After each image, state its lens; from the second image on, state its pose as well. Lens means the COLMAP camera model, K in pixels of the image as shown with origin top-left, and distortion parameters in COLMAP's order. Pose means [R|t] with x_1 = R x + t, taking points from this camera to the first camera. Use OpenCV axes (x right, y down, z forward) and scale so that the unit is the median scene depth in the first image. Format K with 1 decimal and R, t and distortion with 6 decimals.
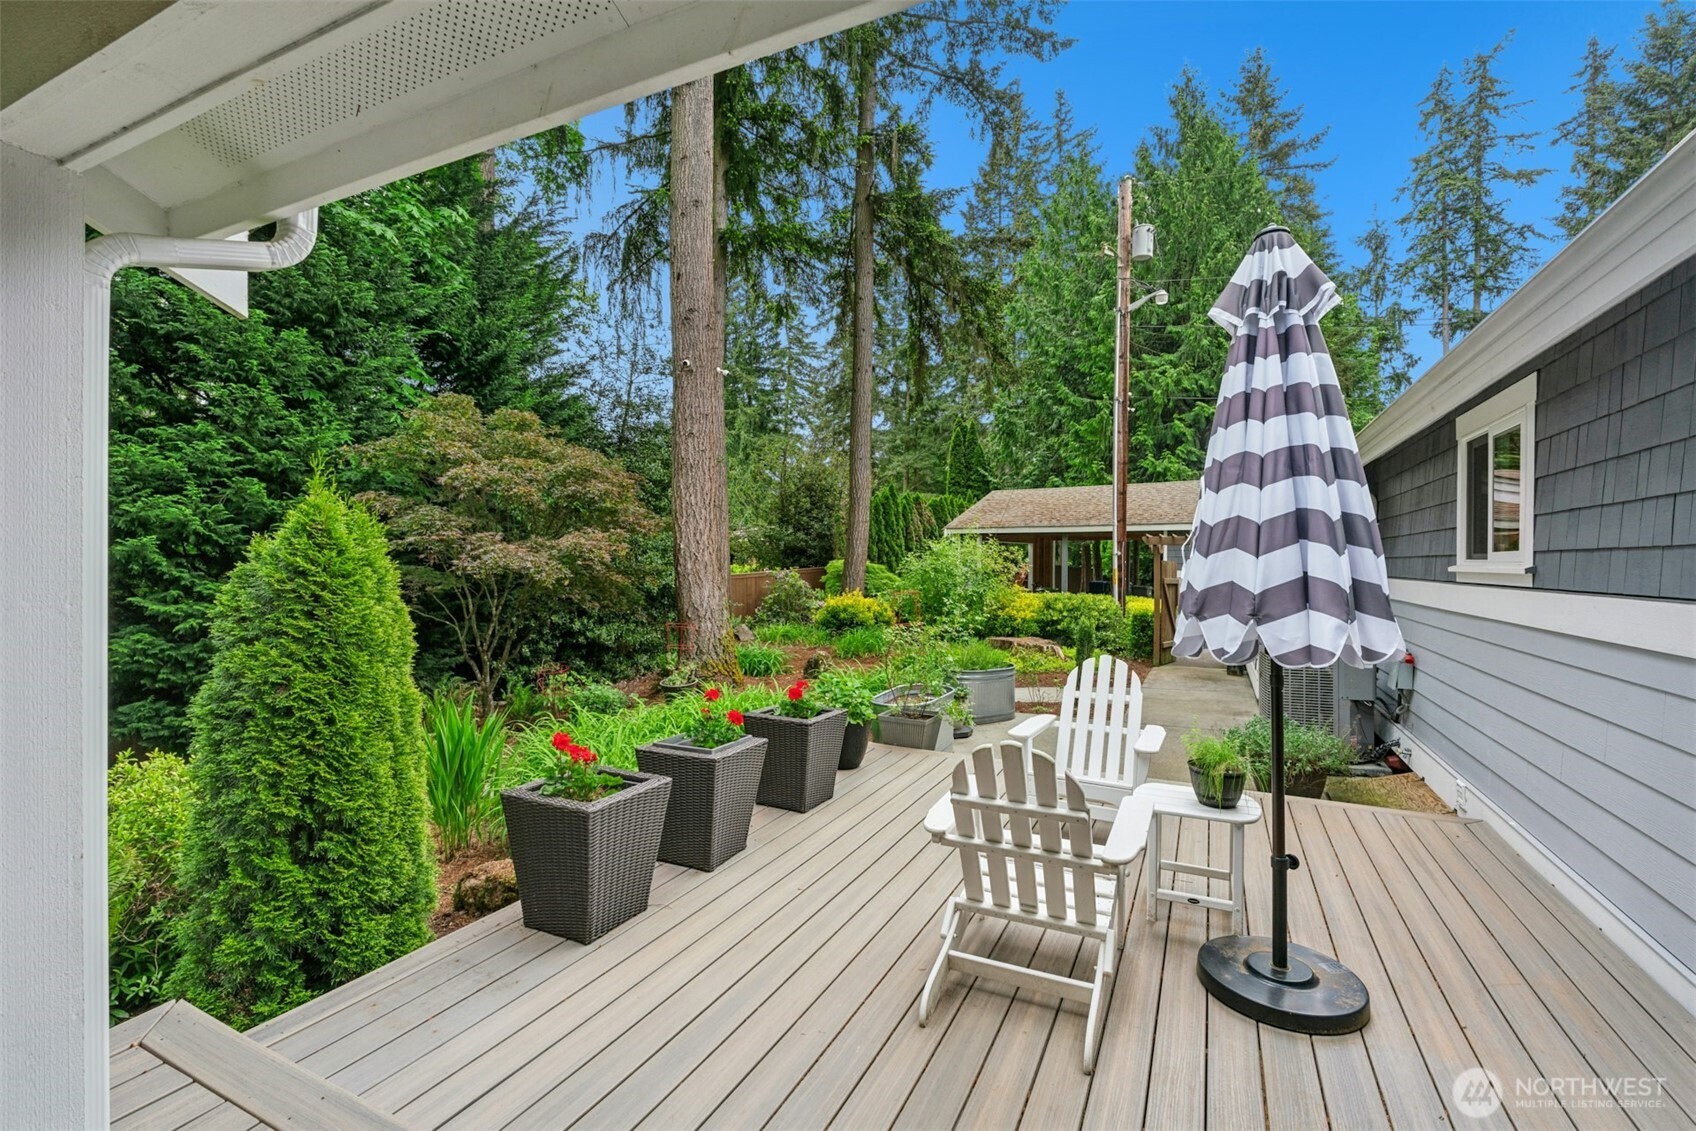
lens RADIAL K [[745.1, 0, 841.0], [0, 745.1, 571.2], [0, 0, 1]] dist [-0.001478, -0.000347]
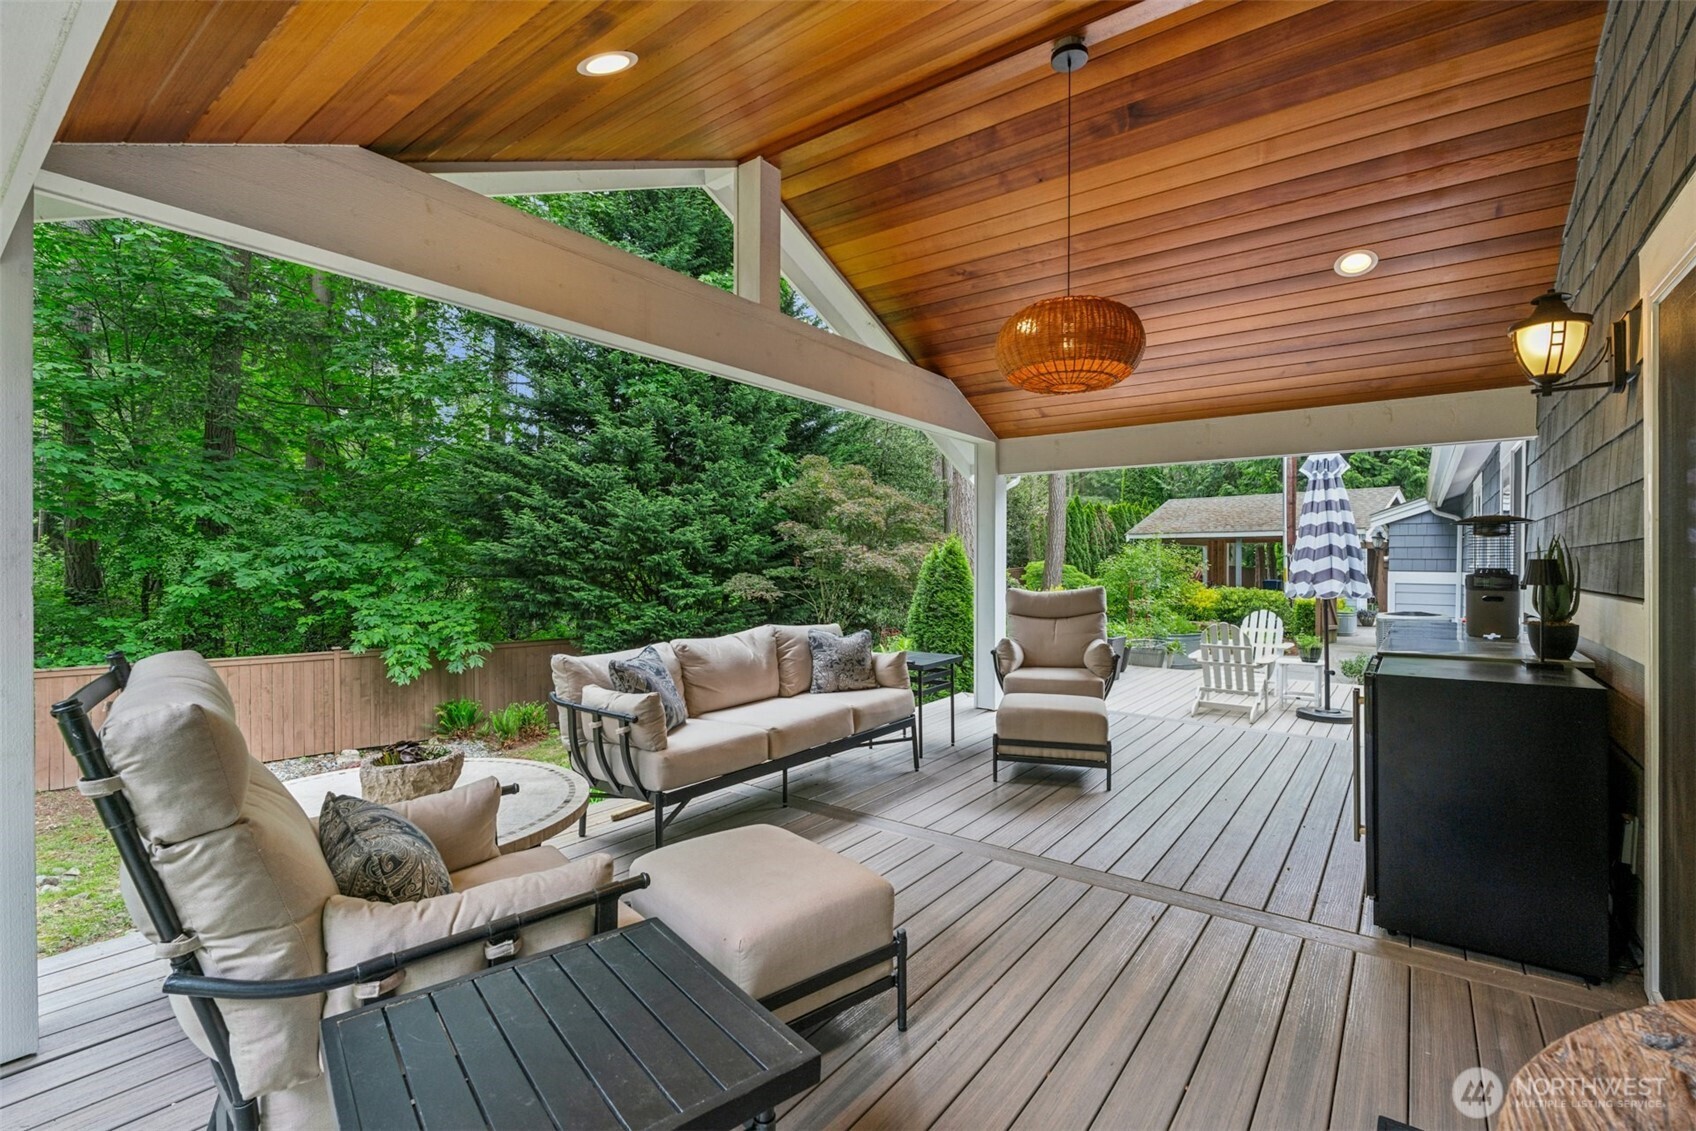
lens RADIAL K [[754.7, 0, 848.2], [0, 754.7, 562.7], [0, 0, 1]] dist [-0.000084, -0.000524]
pose [[0.983057, -0.003311, -0.183268, -0.120867], [0.000913, 0.999913, -0.013167, 0.004177], [0.183296, 0.012776, 0.982975, -0.392267]]
